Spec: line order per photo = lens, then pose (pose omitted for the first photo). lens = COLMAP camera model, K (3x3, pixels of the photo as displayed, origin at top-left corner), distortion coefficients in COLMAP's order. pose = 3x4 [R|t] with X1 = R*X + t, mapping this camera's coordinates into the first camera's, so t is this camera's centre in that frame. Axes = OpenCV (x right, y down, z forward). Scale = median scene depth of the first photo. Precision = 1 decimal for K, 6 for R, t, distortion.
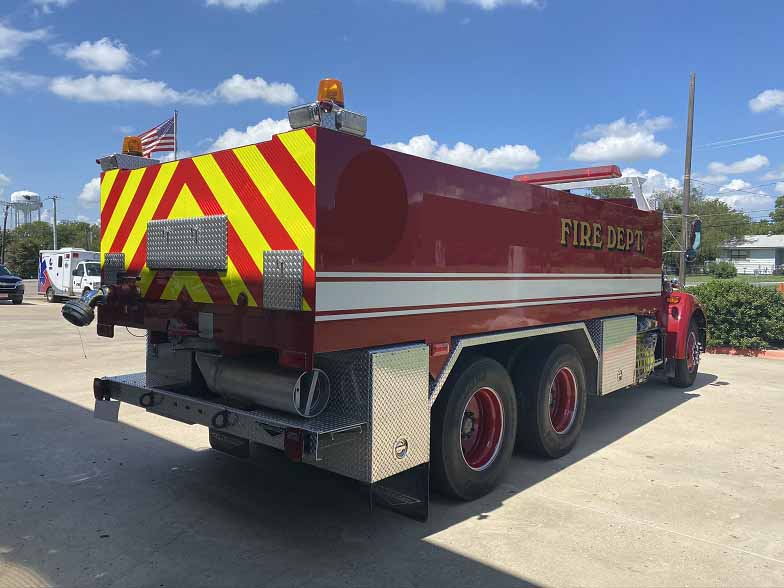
lens RADIAL K [[601.1, 0, 394.3], [0, 601.1, 296.9], [0, 0, 1]] dist [0.031701, -0.006604]
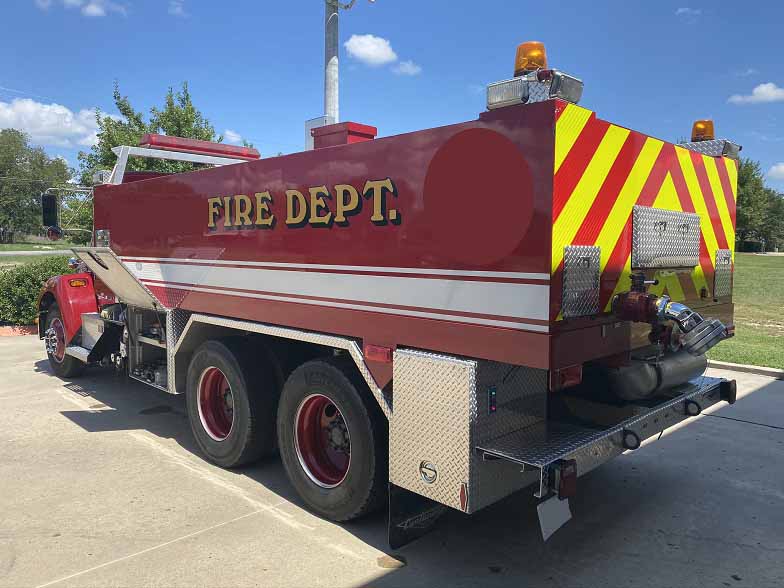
lens RADIAL K [[601.1, 0, 393.7], [0, 601.1, 296.2], [0, 0, 1]] dist [0.031701, -0.006604]
pose [[-0.061843, 0.049154, -0.996875, 1.070816], [-0.067707, 0.996279, 0.053325, -0.047292], [0.995787, 0.070793, -0.058285, 1.225794]]
